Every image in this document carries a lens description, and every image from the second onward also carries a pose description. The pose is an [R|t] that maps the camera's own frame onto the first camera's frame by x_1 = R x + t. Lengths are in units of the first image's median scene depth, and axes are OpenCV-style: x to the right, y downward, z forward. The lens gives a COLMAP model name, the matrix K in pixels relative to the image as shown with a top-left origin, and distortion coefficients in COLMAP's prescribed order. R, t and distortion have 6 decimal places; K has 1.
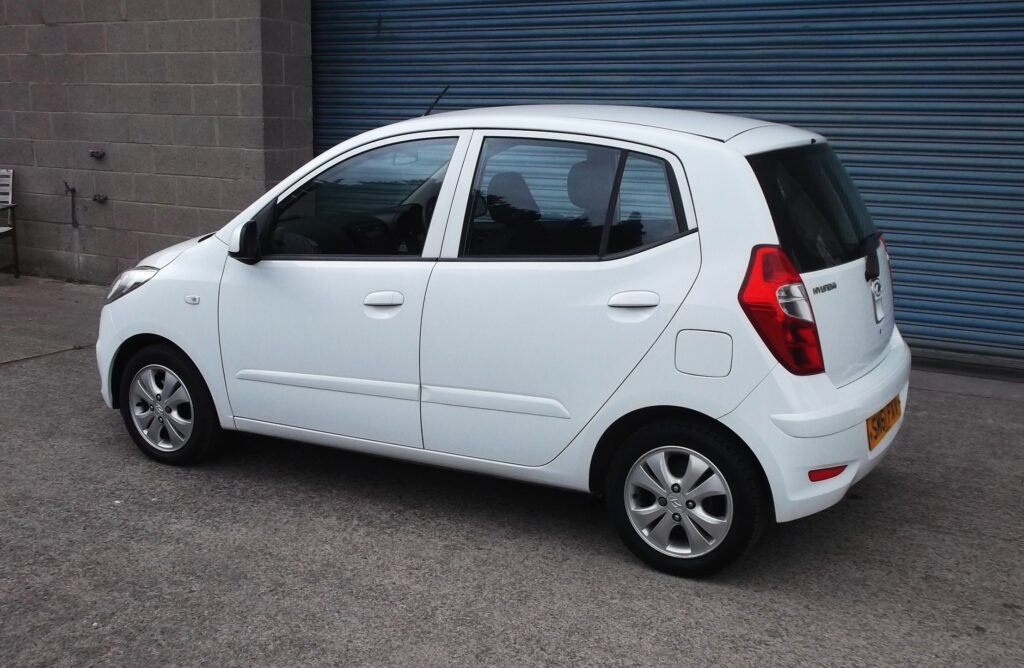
lens RADIAL K [[1176.1, 0, 509.2], [0, 1176.1, 342.2], [0, 0, 1]] dist [0.010014, 0.000000]
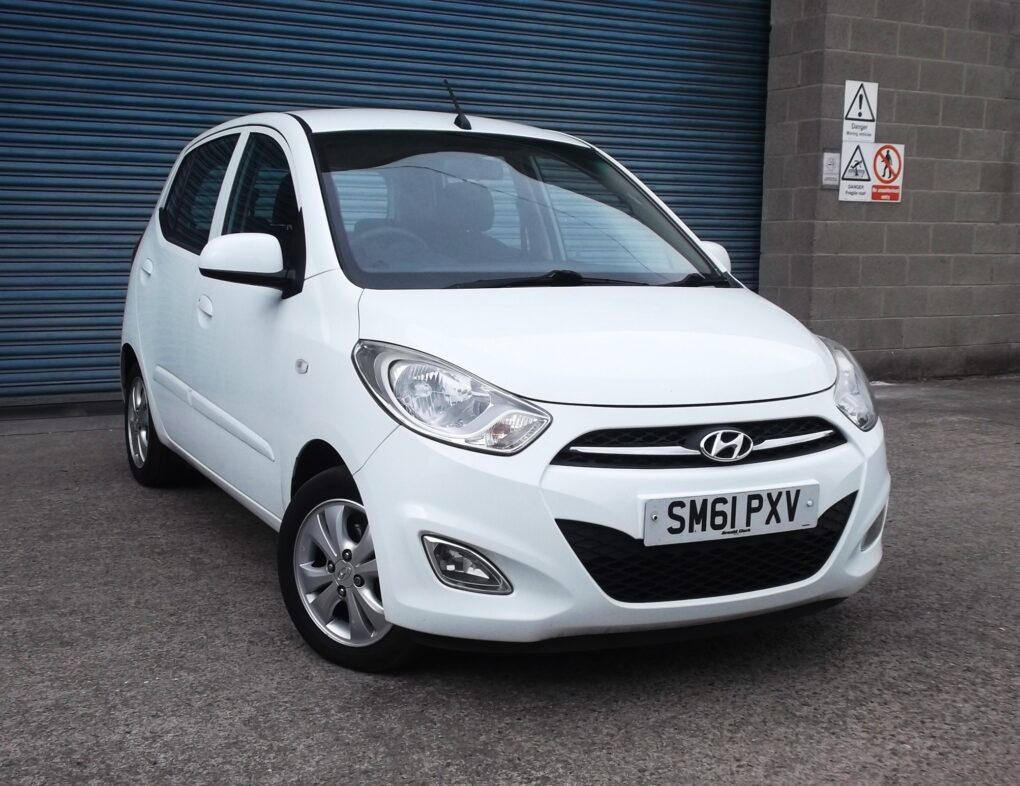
lens RADIAL K [[1281.1, 0, 502.0], [0, 1281.1, 398.8], [0, 0, 1]] dist [0.031615, 0.000000]
pose [[0.502508, -0.120790, 0.856093, -1.091970], [0.164099, 0.985518, 0.042729, -0.044625], [-0.848856, 0.119013, 0.515052, 0.595833]]
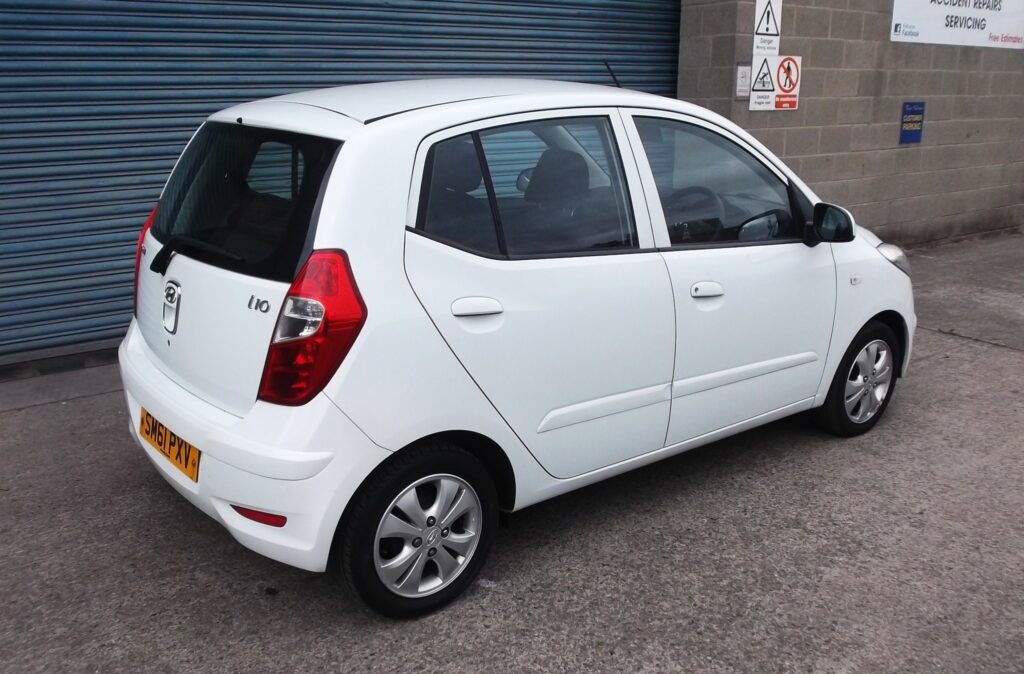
lens RADIAL K [[928.6, 0, 508.3], [0, 928.6, 346.0], [0, 0, 1]] dist [-0.045447, 0.021615]
pose [[0.392580, -0.265154, 0.880667, -0.755422], [0.188564, 0.960404, 0.205104, -0.182023], [-0.900180, 0.085543, 0.427034, 0.857804]]
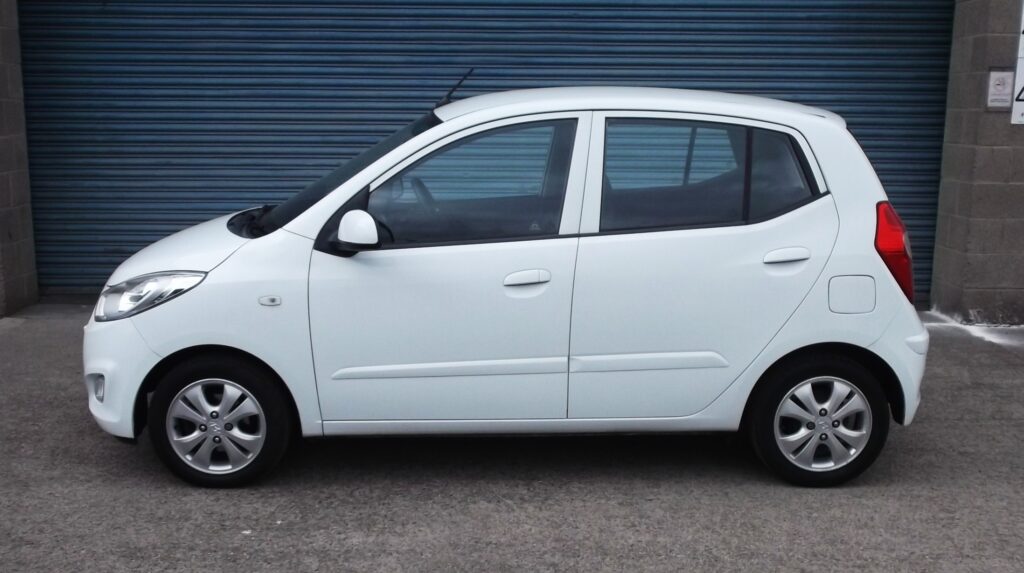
lens RADIAL K [[1161.6, 0, 517.3], [0, 1161.6, 315.5], [0, 0, 1]] dist [0.007710, 0.000000]
pose [[0.853847, -0.106573, 0.509498, -0.578094], [0.105648, 0.993925, 0.030851, -0.033418], [-0.509691, 0.027486, 0.859919, 0.125639]]
